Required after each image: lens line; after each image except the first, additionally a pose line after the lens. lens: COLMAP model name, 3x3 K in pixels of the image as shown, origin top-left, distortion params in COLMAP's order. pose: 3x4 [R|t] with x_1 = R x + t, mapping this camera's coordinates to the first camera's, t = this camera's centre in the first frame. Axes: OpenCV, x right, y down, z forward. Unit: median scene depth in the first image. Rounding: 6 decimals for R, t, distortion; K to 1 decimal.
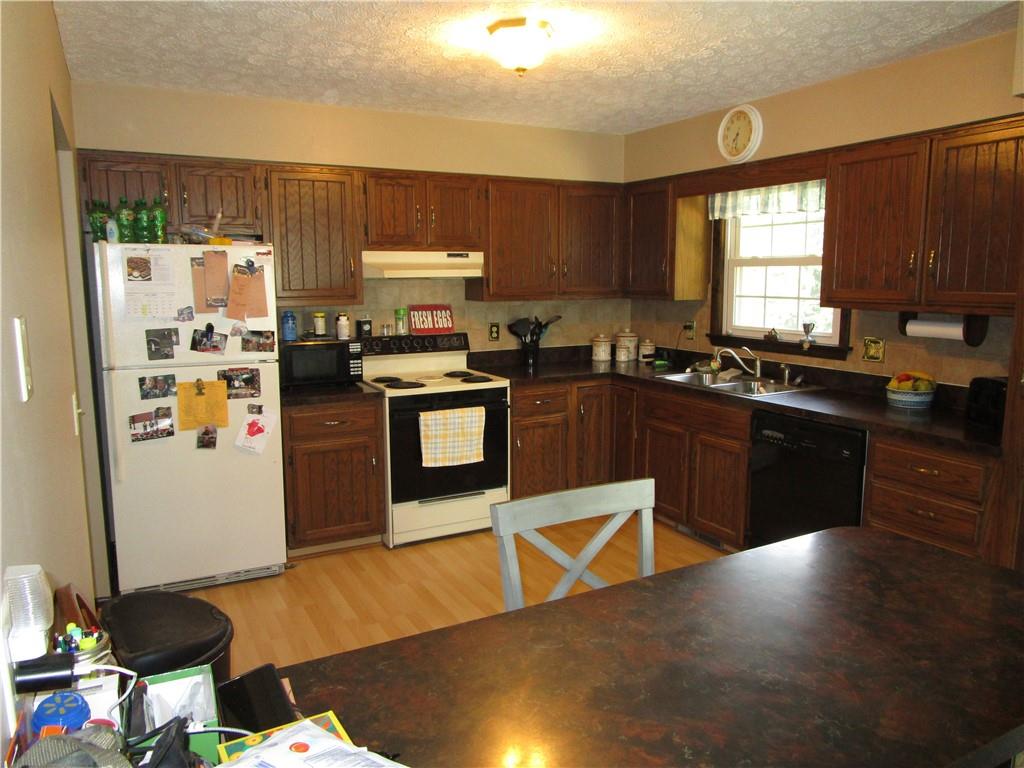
lens RADIAL K [[731.6, 0, 503.4], [0, 731.6, 387.2], [0, 0, 1]] dist [-0.034648, 0.009722]
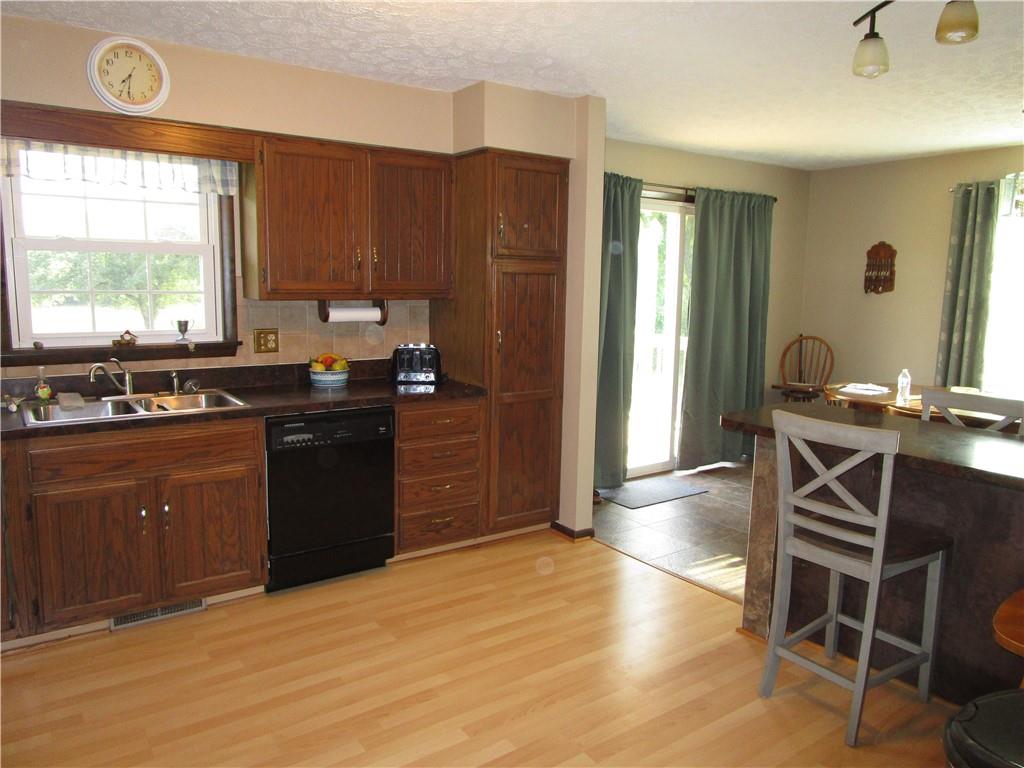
lens RADIAL K [[731.6, 0, 511.9], [0, 731.6, 385.1], [0, 0, 1]] dist [-0.034648, 0.009722]
pose [[-0.135099, -0.124511, 0.982978, -0.499204], [0.142369, 0.979339, 0.143617, -0.081873], [-0.980551, 0.159348, -0.114581, 0.732018]]
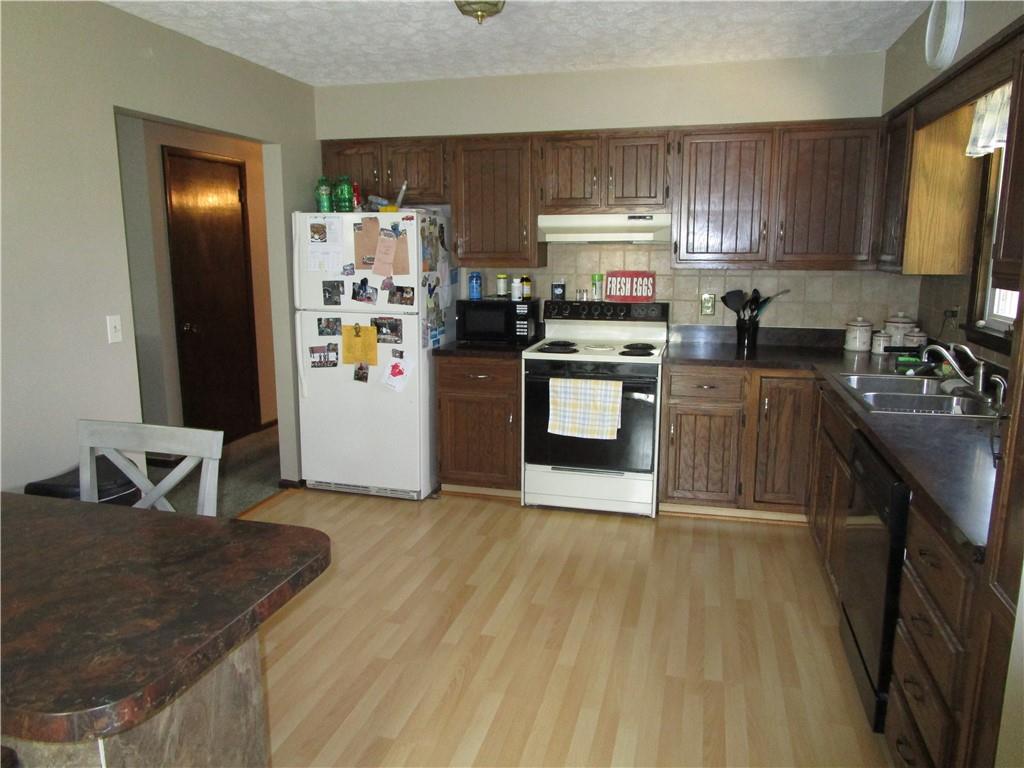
lens RADIAL K [[731.6, 0, 510.2], [0, 731.6, 386.5], [0, 0, 1]] dist [-0.034648, 0.009722]
pose [[0.725464, 0.132607, -0.675365, 0.516323], [-0.107399, 0.991054, 0.079227, -0.026236], [0.679829, 0.015057, 0.733216, 0.234465]]
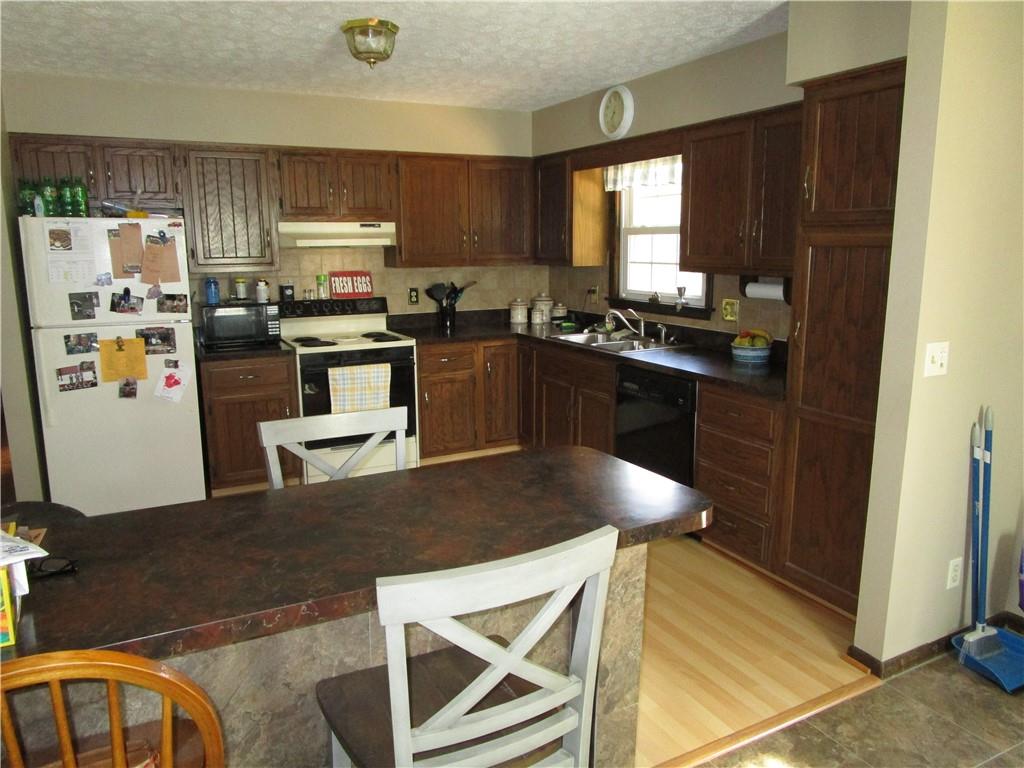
lens RADIAL K [[731.6, 0, 507.6], [0, 731.6, 388.0], [0, 0, 1]] dist [-0.034648, 0.009722]
pose [[0.999915, 0.000139, -0.013029, 0.172866], [0.000413, 0.999104, 0.042312, 0.017819], [0.013023, -0.042313, 0.999020, -0.108394]]
